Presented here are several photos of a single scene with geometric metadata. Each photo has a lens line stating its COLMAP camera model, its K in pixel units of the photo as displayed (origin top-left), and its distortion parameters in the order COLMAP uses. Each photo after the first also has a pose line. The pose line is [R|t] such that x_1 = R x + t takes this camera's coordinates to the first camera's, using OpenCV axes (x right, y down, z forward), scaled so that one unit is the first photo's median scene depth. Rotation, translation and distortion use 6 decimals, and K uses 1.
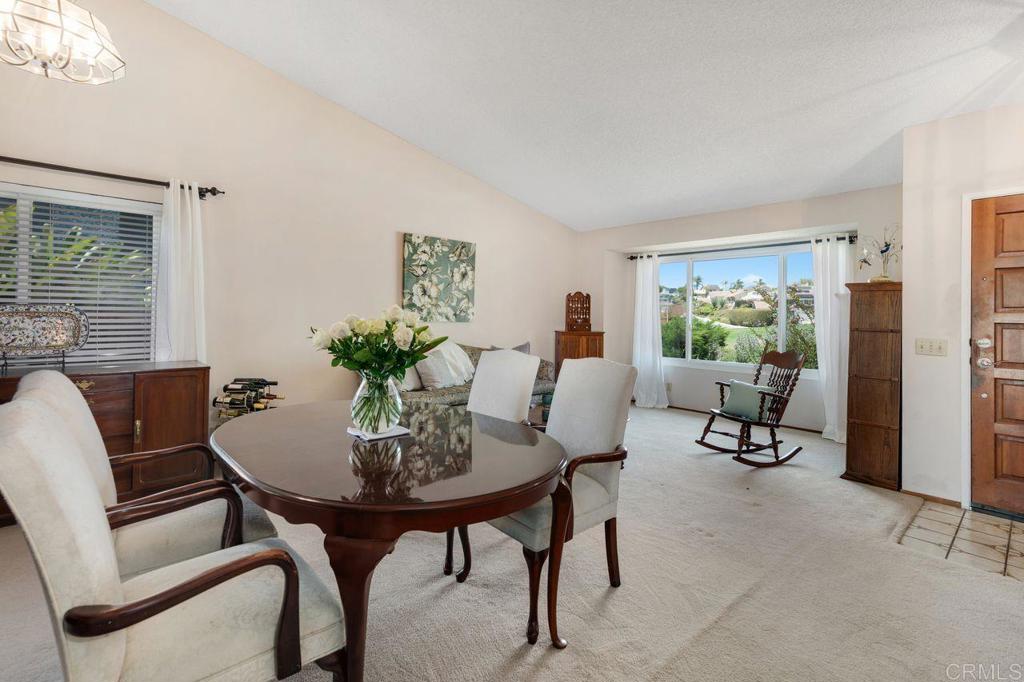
lens RADIAL K [[462.7, 0, 514.1], [0, 462.7, 314.1], [0, 0, 1]] dist [0.018357, -0.000406]
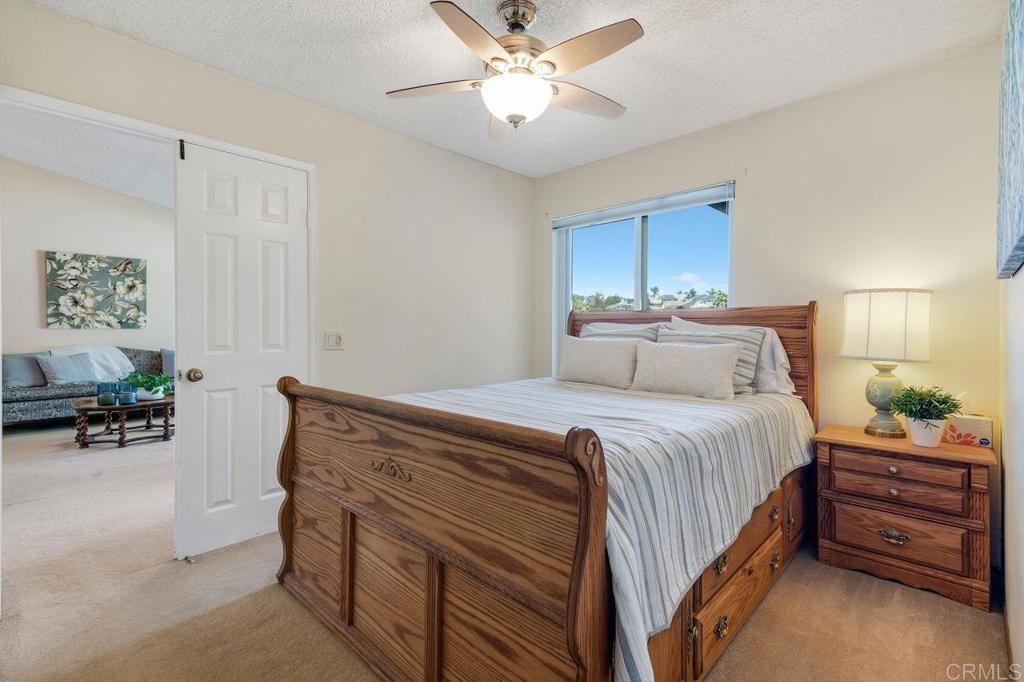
lens RADIAL K [[462.7, 0, 501.1], [0, 462.7, 332.6], [0, 0, 1]] dist [0.018357, -0.000406]
pose [[0.997569, -0.018376, 0.067221, 0.780146], [0.017377, 0.999730, 0.015422, 0.026692], [-0.067486, -0.014216, 0.997619, -0.234748]]
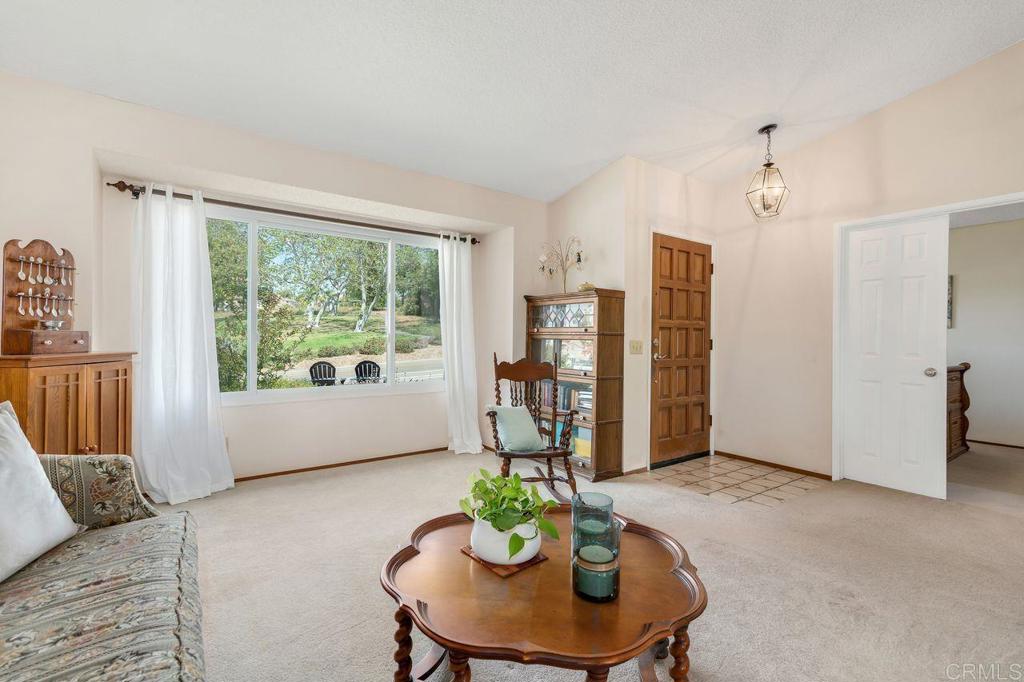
lens RADIAL K [[462.7, 0, 507.2], [0, 462.7, 338.4], [0, 0, 1]] dist [0.018357, -0.000406]
pose [[0.111588, -0.021896, 0.993513, -0.221326], [-0.015123, 0.999604, 0.023729, 0.014677], [-0.993640, -0.017673, 0.111212, 0.785903]]
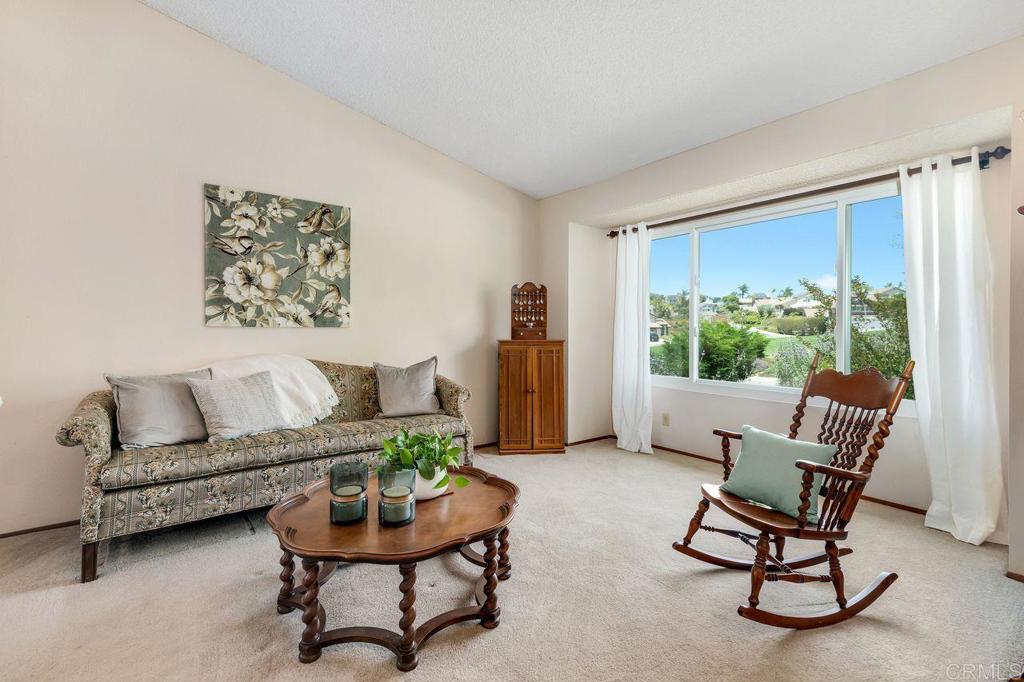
lens RADIAL K [[462.7, 0, 509.0], [0, 462.7, 332.5], [0, 0, 1]] dist [0.018357, -0.000406]
pose [[0.995922, -0.014555, -0.089041, 0.217733], [0.015657, 0.999809, 0.011699, 0.022521], [0.088854, -0.013046, 0.995959, 0.395791]]
